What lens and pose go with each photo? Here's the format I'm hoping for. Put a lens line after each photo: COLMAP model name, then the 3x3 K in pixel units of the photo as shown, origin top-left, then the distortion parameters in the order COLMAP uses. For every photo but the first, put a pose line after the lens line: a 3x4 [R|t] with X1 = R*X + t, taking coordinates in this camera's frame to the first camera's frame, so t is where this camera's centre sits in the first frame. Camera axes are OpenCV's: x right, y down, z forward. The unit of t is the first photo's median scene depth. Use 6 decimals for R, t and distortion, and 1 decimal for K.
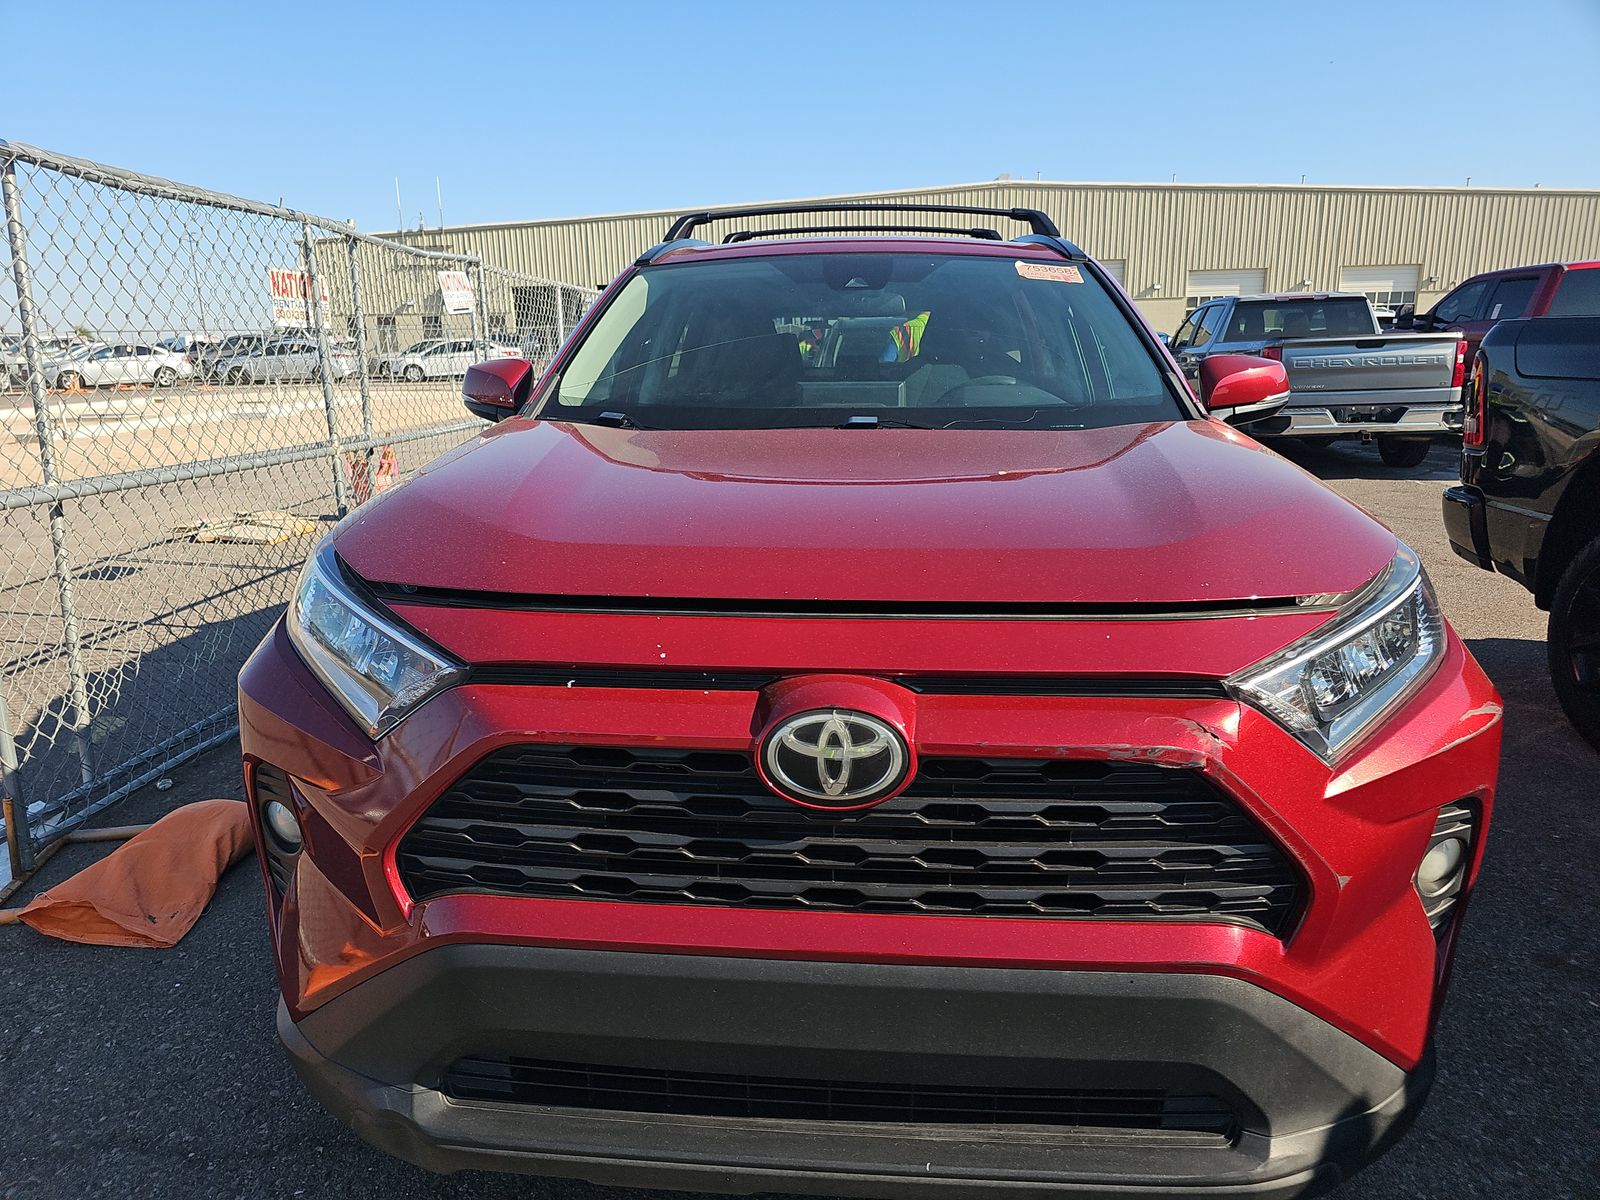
lens RADIAL K [[1107.1, 0, 802.6], [0, 1107.1, 614.2], [0, 0, 1]] dist [0.031487, -0.016898]
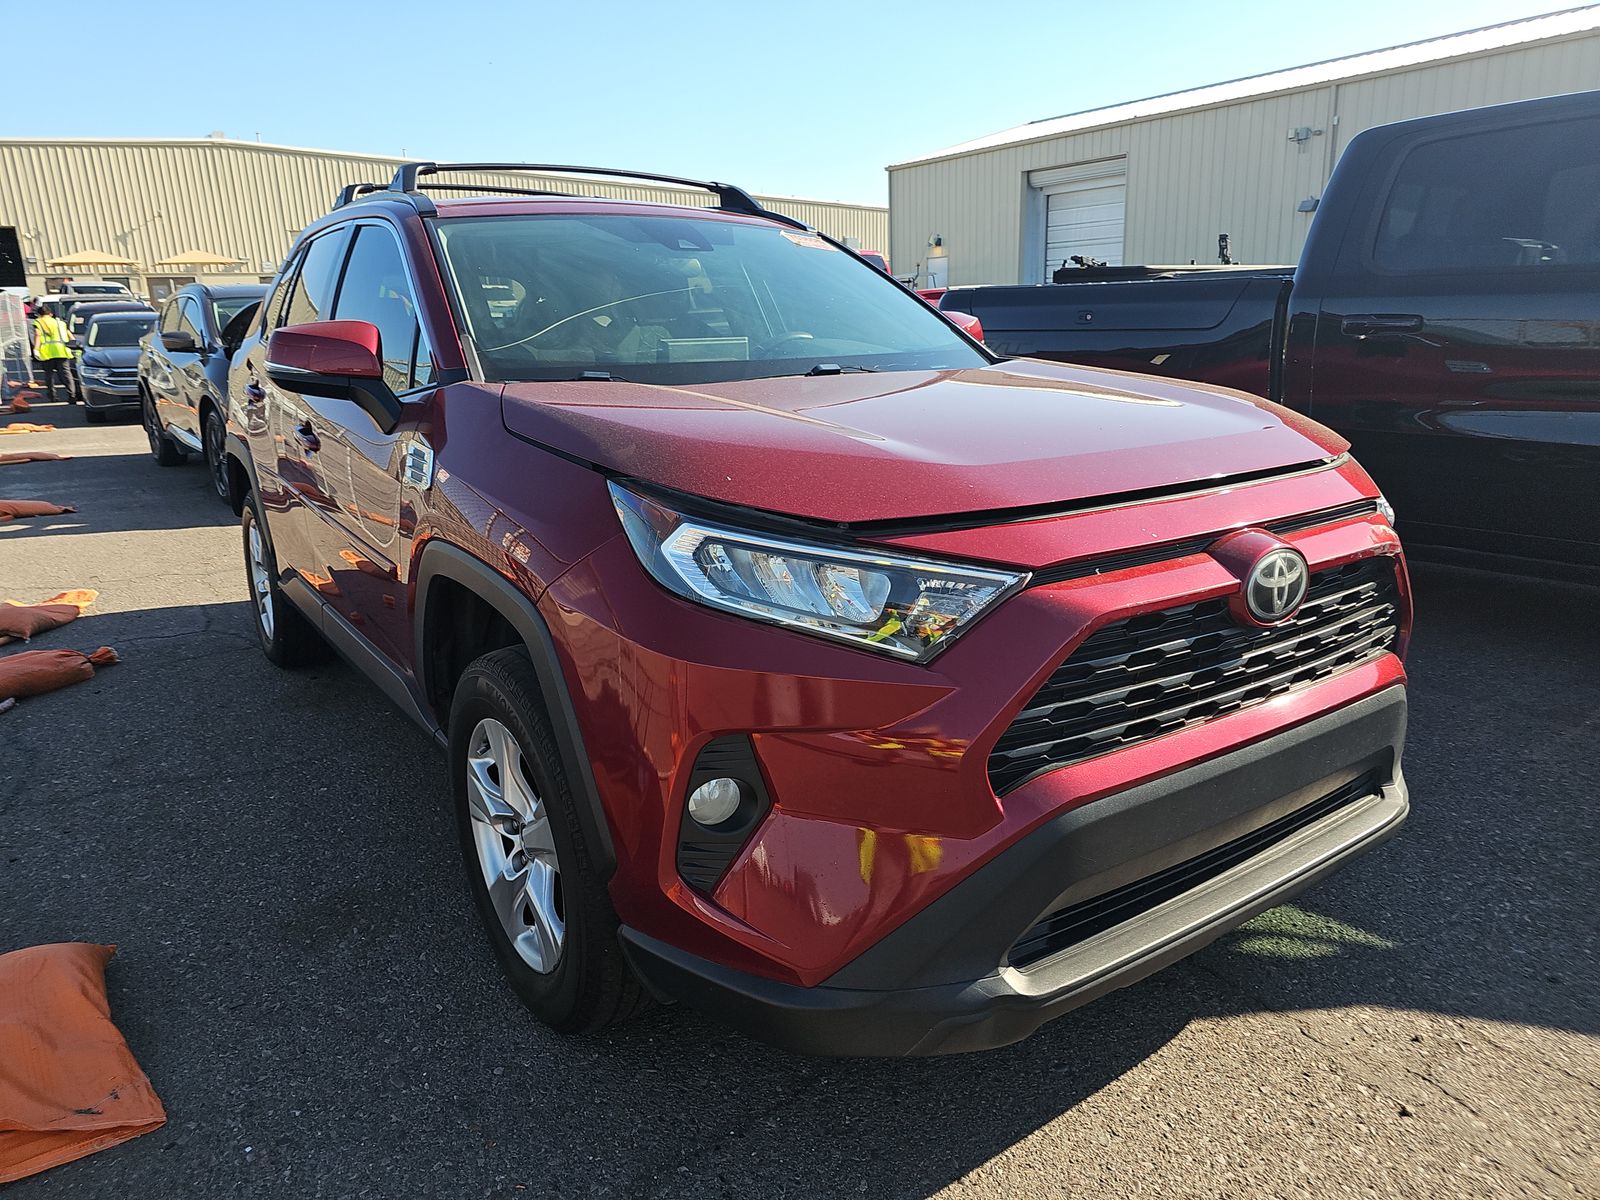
lens RADIAL K [[1107.1, 0, 803.2], [0, 1107.1, 585.6], [0, 0, 1]] dist [0.031487, -0.016898]
pose [[0.760342, -0.160183, 0.629461, -1.266735], [0.162106, 0.985244, 0.054910, -0.041550], [-0.628969, 0.060289, 0.775089, 0.292179]]
